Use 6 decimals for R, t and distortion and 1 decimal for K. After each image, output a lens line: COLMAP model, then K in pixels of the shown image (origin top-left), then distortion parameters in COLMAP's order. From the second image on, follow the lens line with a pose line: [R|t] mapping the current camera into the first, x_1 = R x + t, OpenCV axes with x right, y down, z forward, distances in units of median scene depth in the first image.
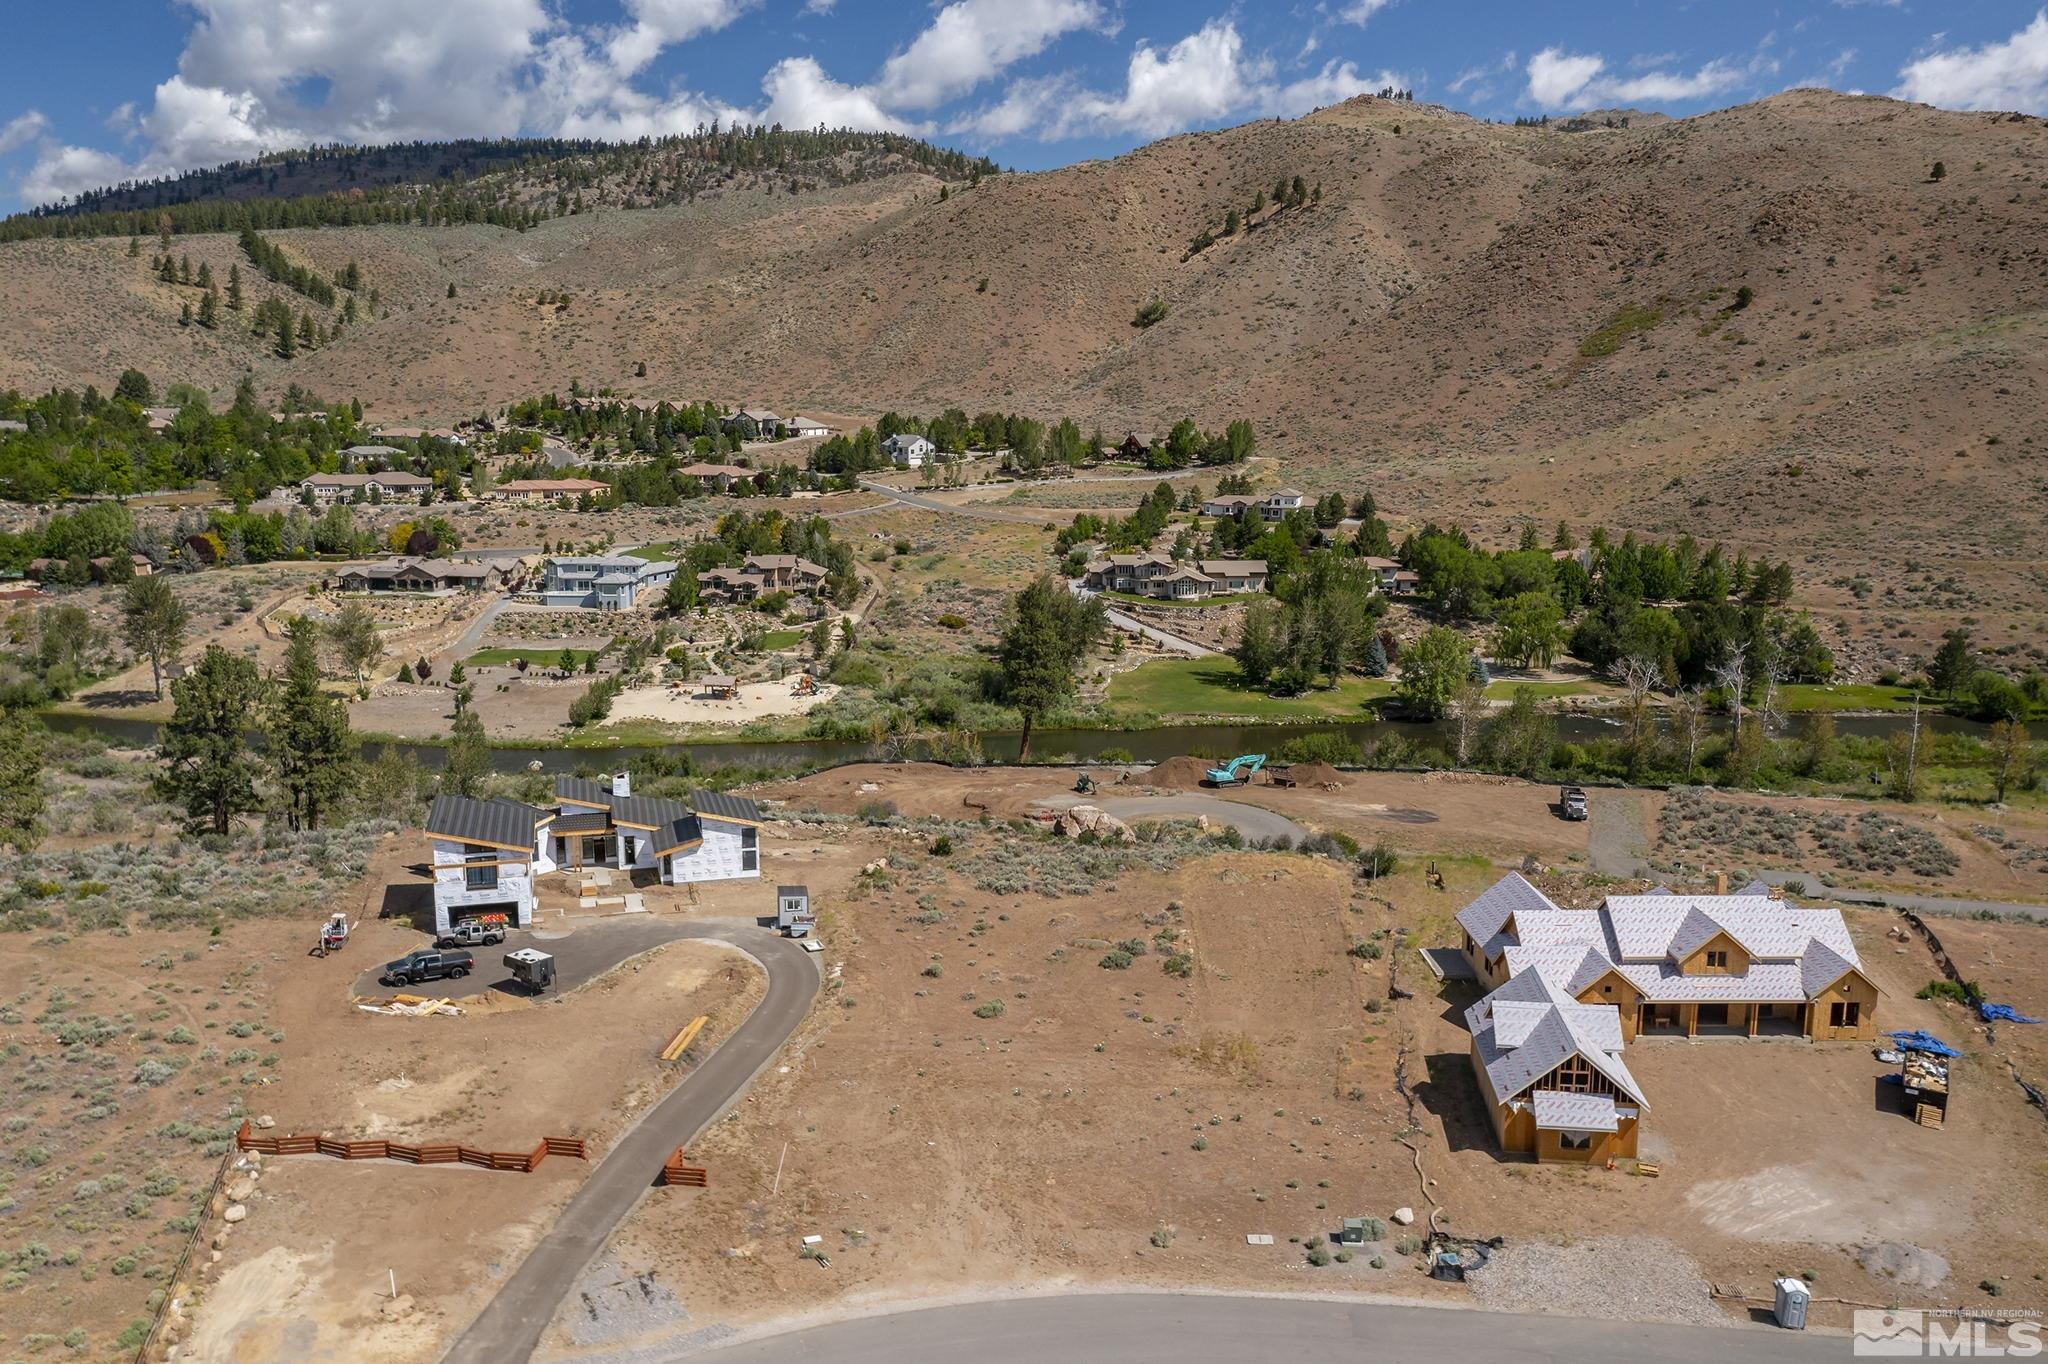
lens RADIAL K [[1574.7, 0, 1021.1], [0, 1574.7, 698.1], [0, 0, 1]] dist [-0.031768, 0.062144]
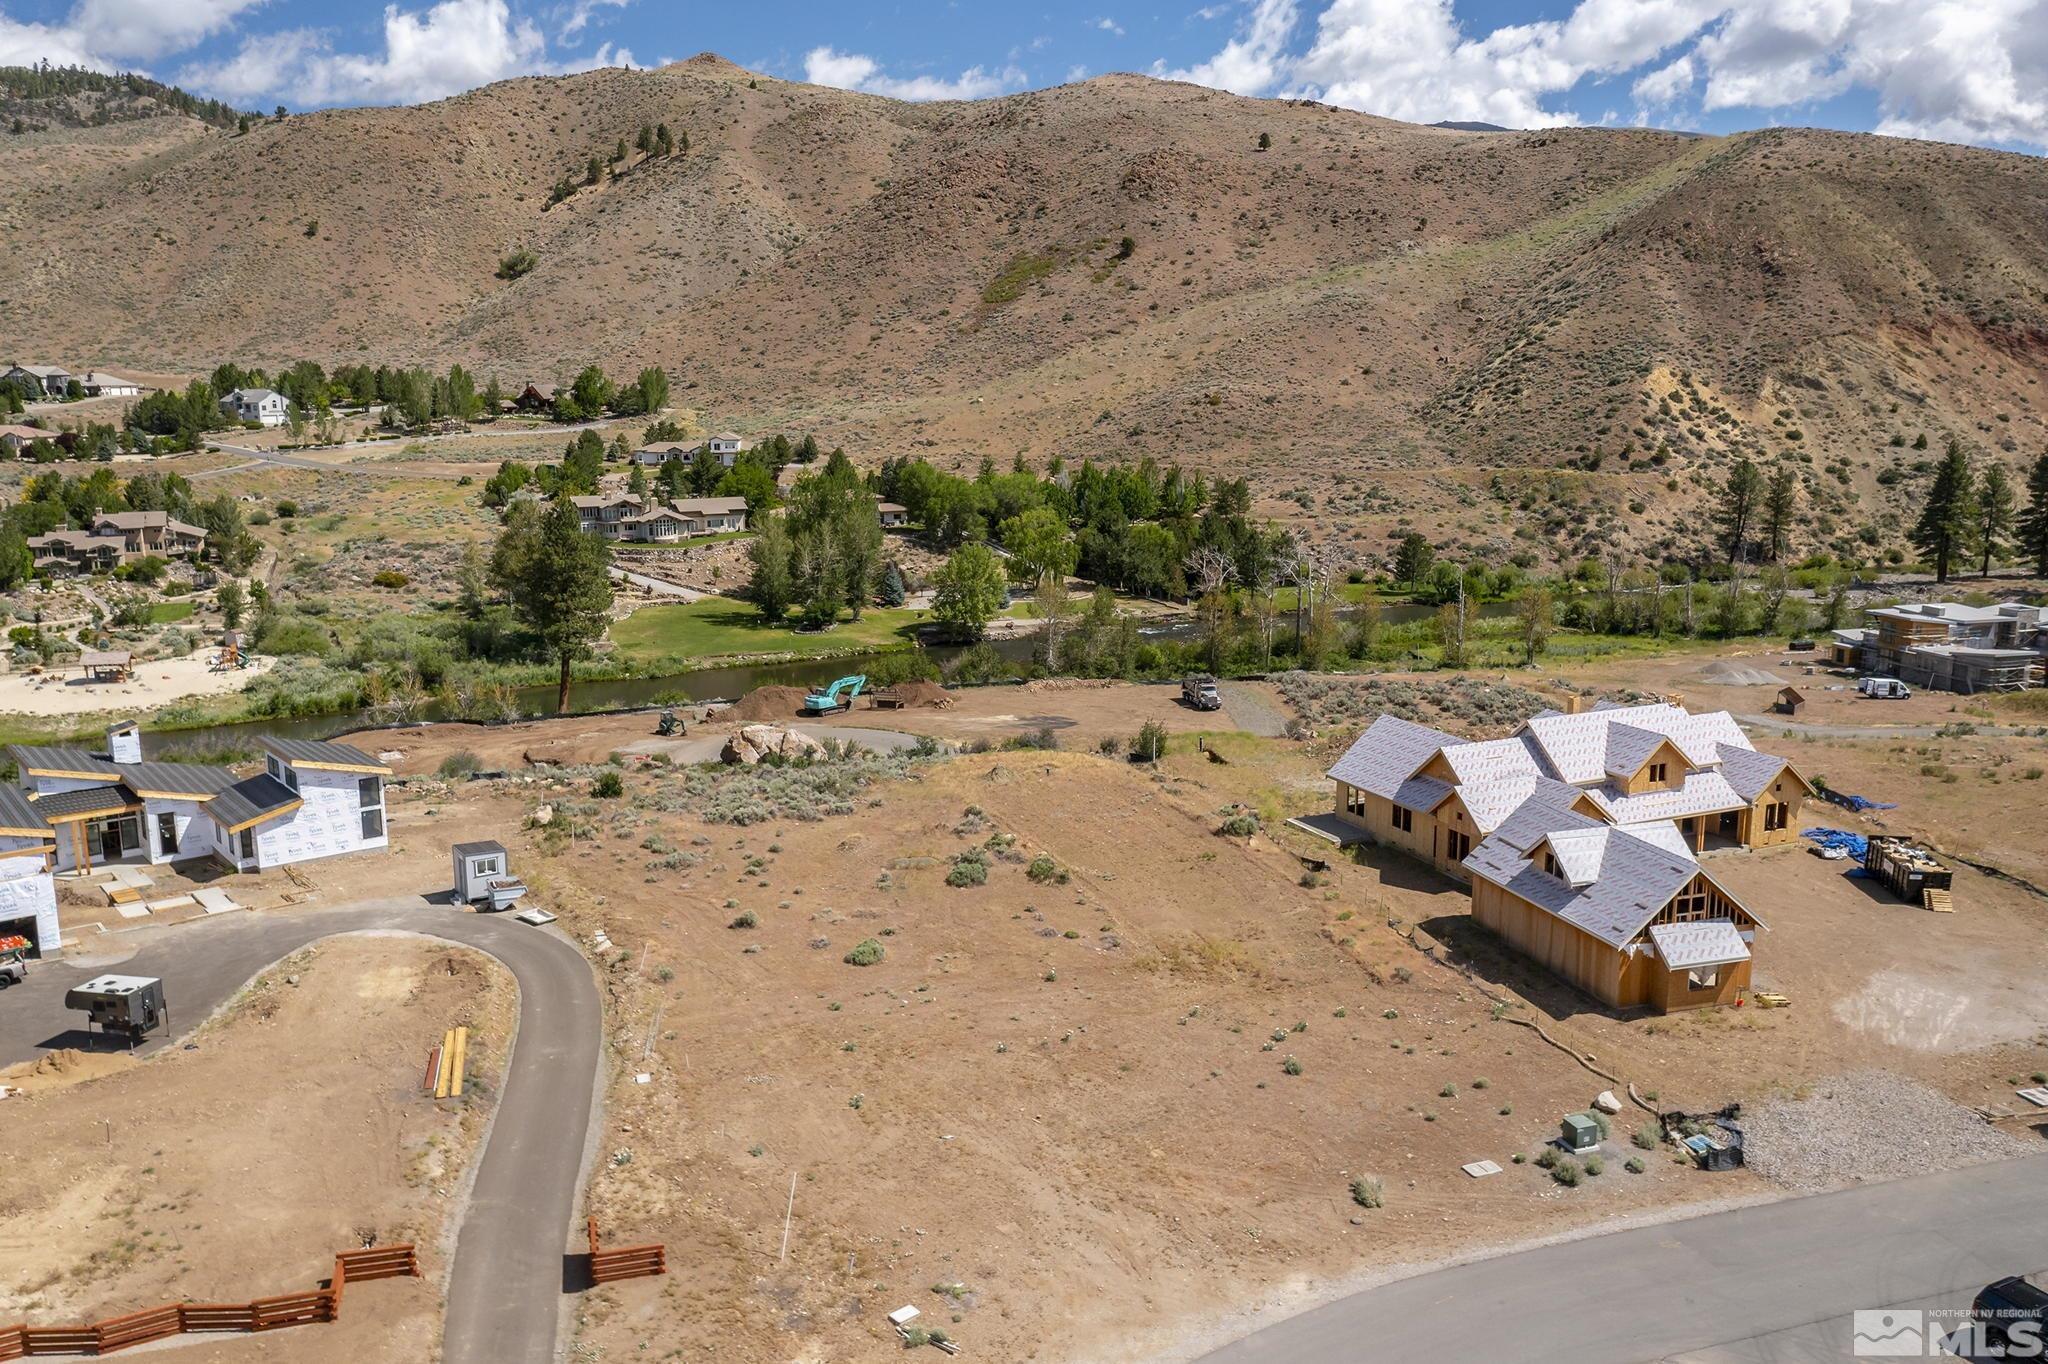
lens RADIAL K [[1589.2, 0, 1021.1], [0, 1589.2, 687.3], [0, 0, 1]] dist [-0.013023, 0.037434]
pose [[0.917671, -0.083291, 0.388513, -0.042547], [0.082603, 0.996411, 0.018507, 0.012807], [-0.388660, 0.015109, 0.921258, 0.055884]]
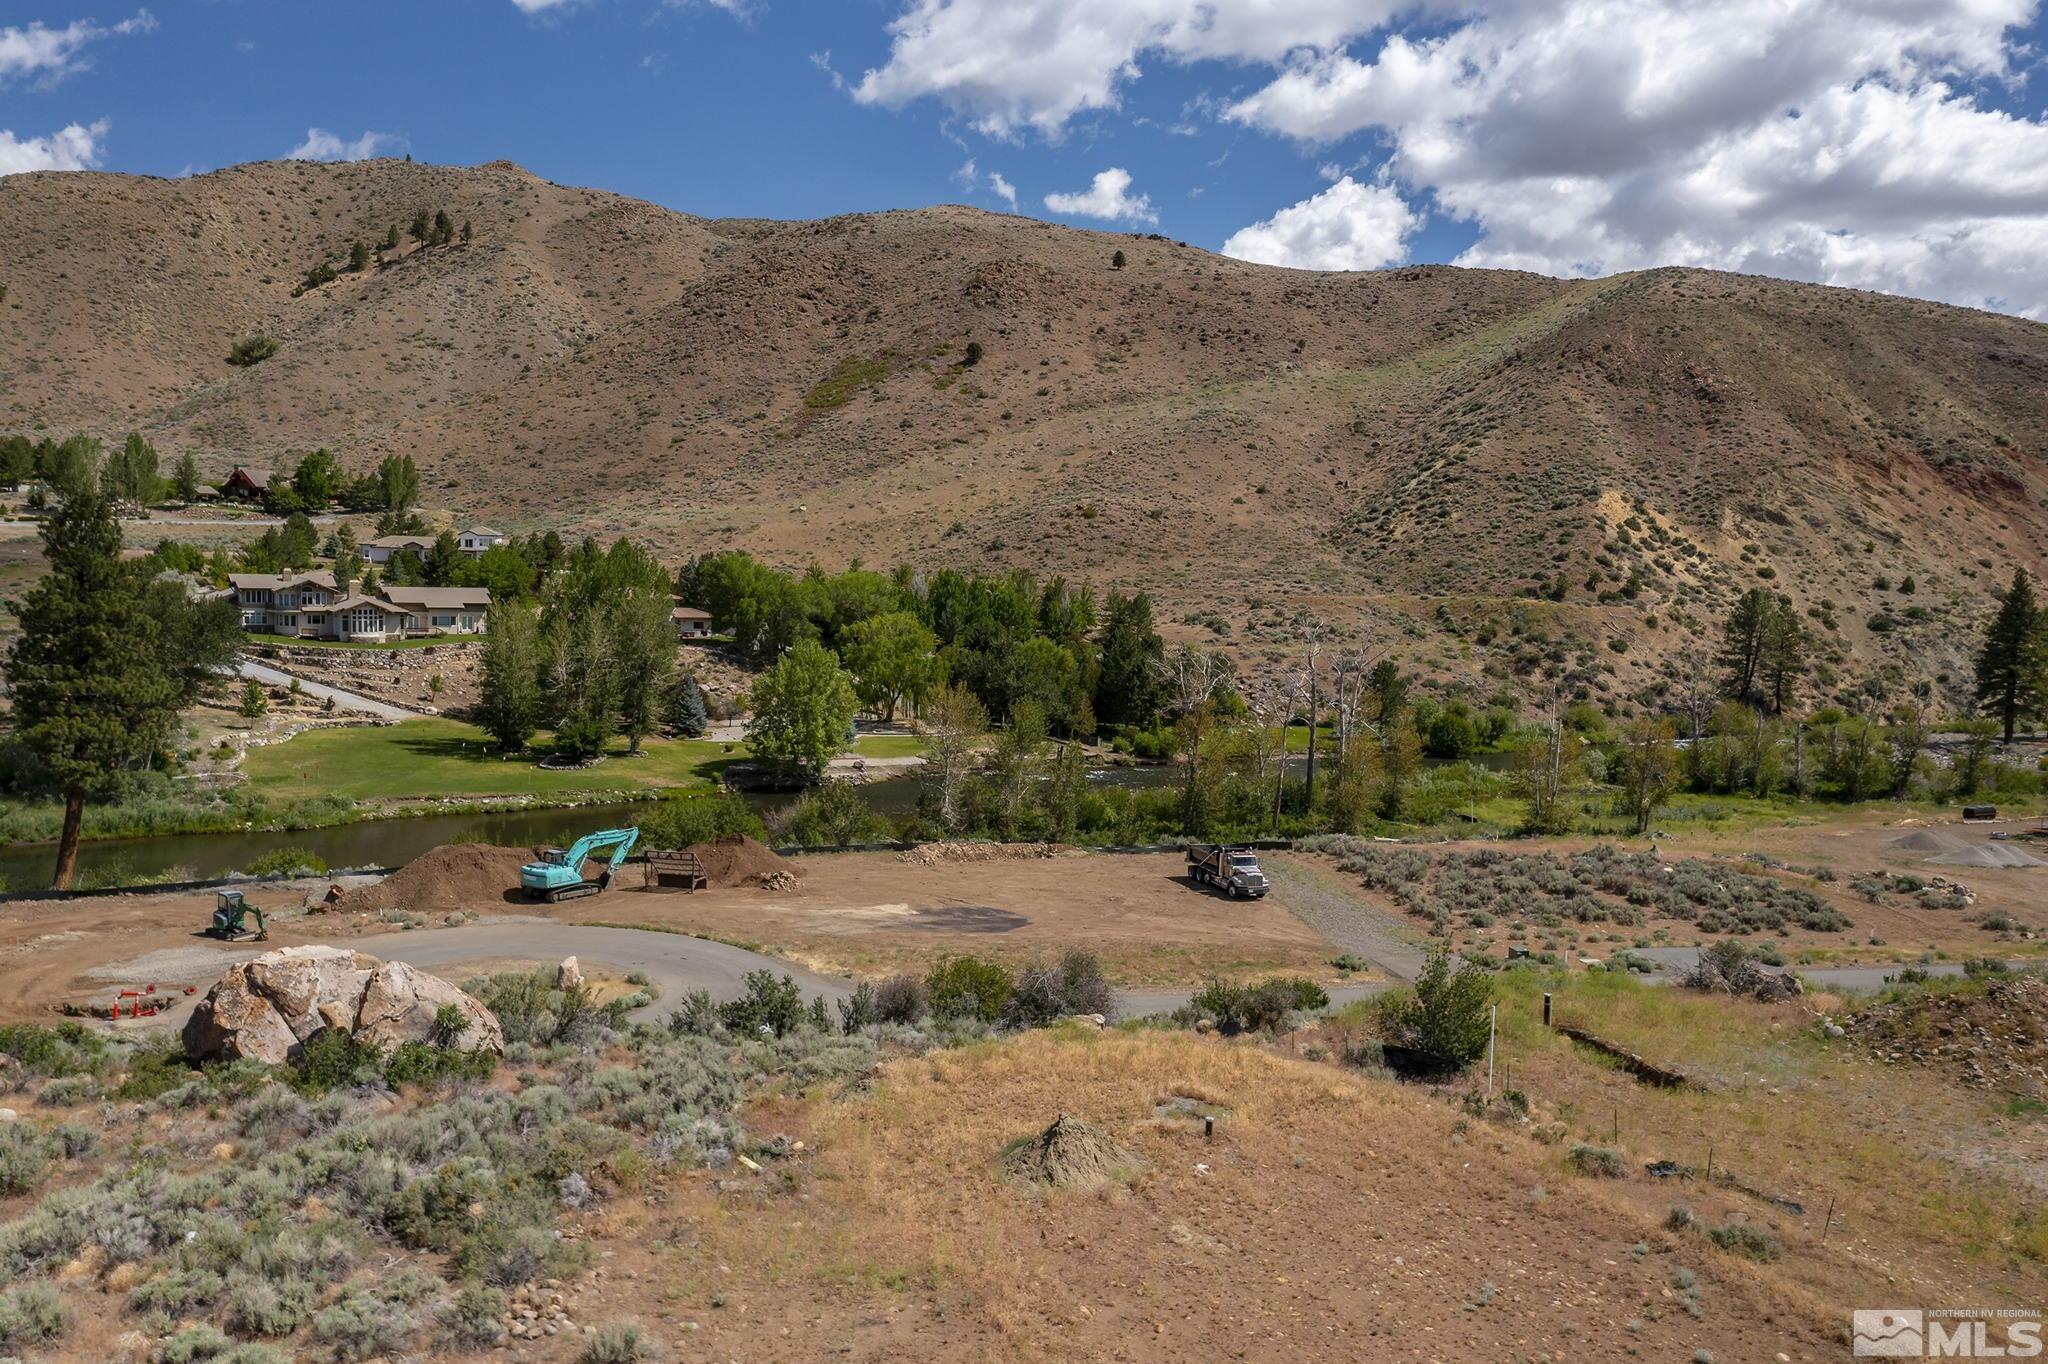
lens RADIAL K [[1625.5, 0, 1024.0], [0, 1625.5, 682.0], [0, 0, 1]] dist [-0.006905, 0.058873]
pose [[0.862924, -0.015555, 0.505094, 0.001383], [0.064450, 0.994751, -0.079475, 0.014867], [-0.501207, 0.101135, 0.859397, 0.190884]]
